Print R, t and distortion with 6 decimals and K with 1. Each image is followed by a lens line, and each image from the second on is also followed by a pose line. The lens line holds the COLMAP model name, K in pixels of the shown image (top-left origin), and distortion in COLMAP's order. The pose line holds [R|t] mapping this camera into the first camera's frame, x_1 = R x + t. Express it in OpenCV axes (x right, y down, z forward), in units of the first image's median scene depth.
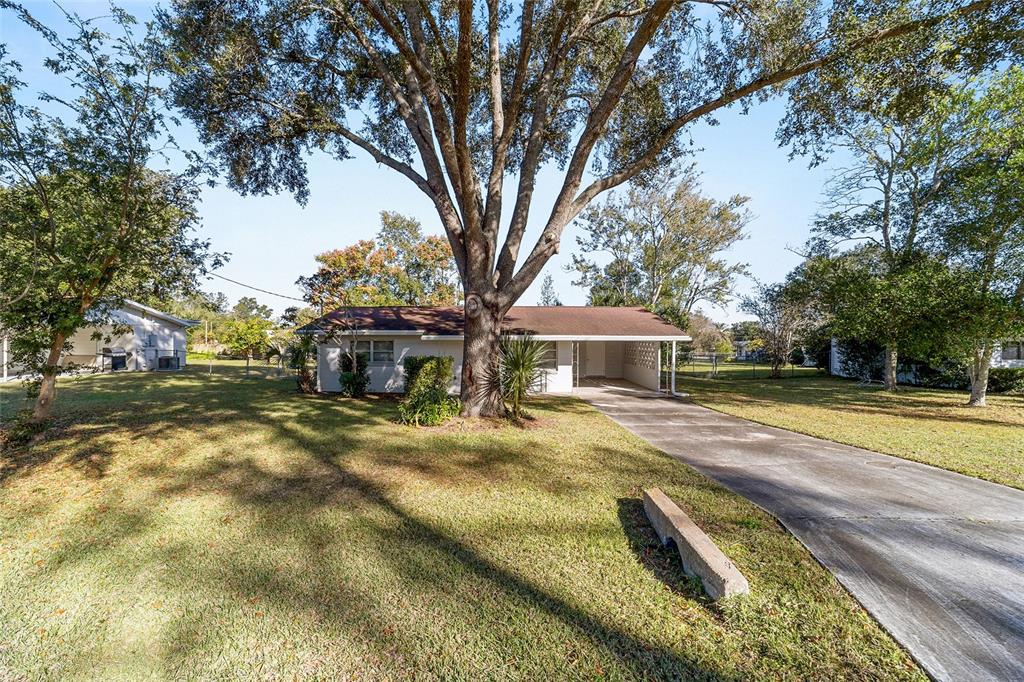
lens RADIAL K [[400.7, 0, 512.0], [0, 400.7, 341.0], [0, 0, 1]] dist [-0.000350, -0.000025]
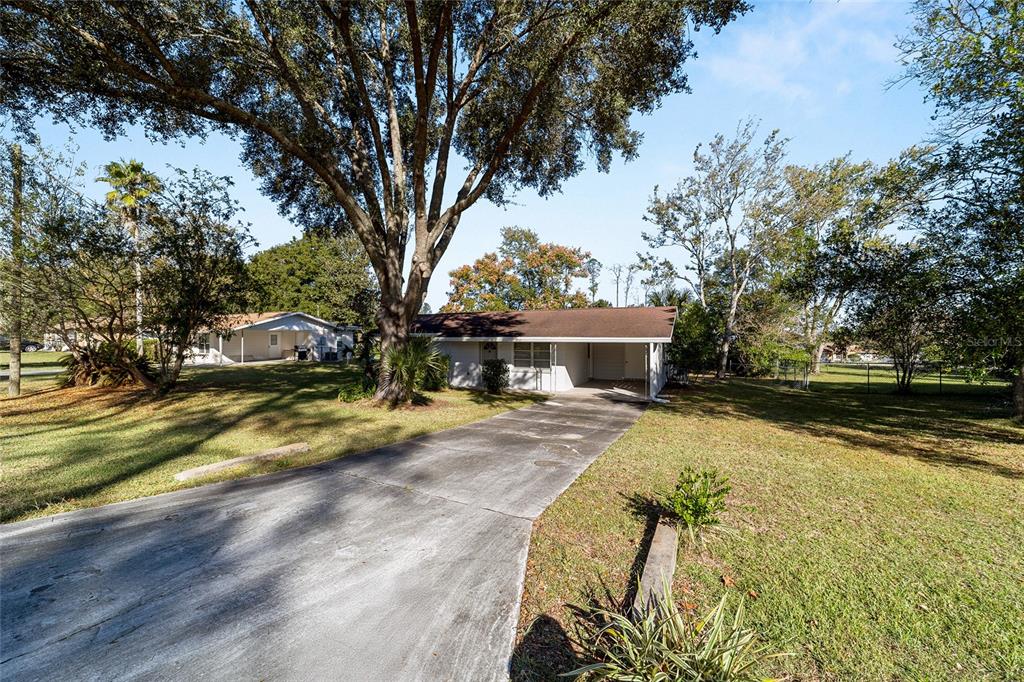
lens RADIAL K [[400.7, 0, 512.0], [0, 400.7, 341.0], [0, 0, 1]] dist [-0.000350, -0.000025]
pose [[0.888524, 0.002331, -0.458824, 0.506390], [-0.003819, 0.999990, -0.002314, -0.001138], [0.458814, 0.003808, 0.888524, 0.014534]]
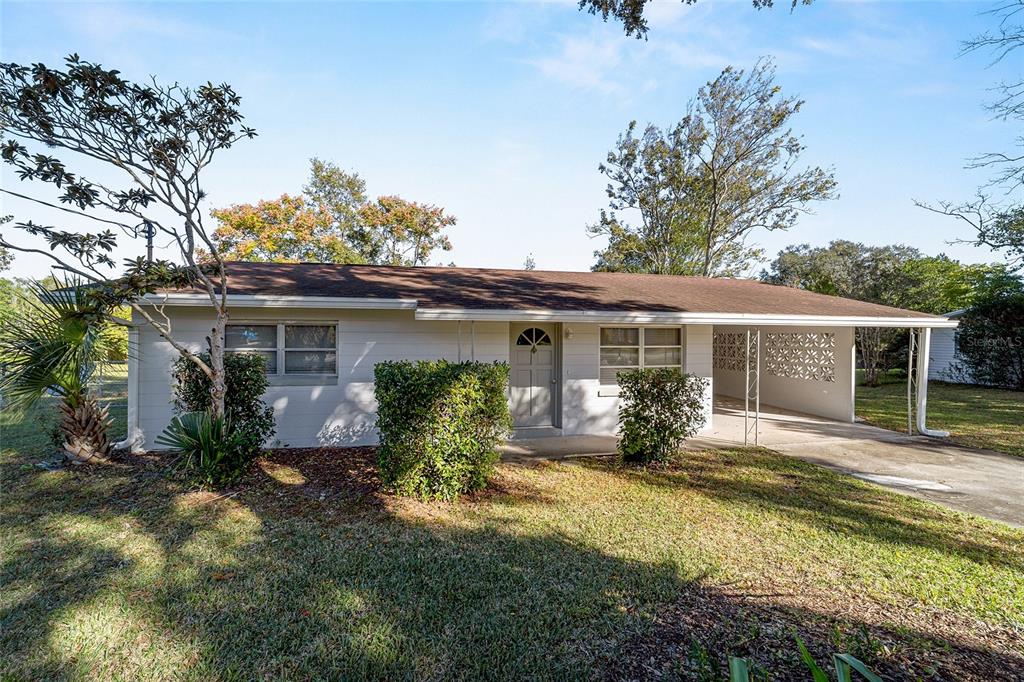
lens RADIAL K [[403.7, 0, 498.4], [0, 403.7, 341.3], [0, 0, 1]] dist [-0.000431, -0.000032]
pose [[0.993093, 0.006517, 0.117149, -0.165173], [-0.006803, 0.999975, 0.002039, 0.015125], [-0.117132, -0.002822, 0.993112, 0.507978]]
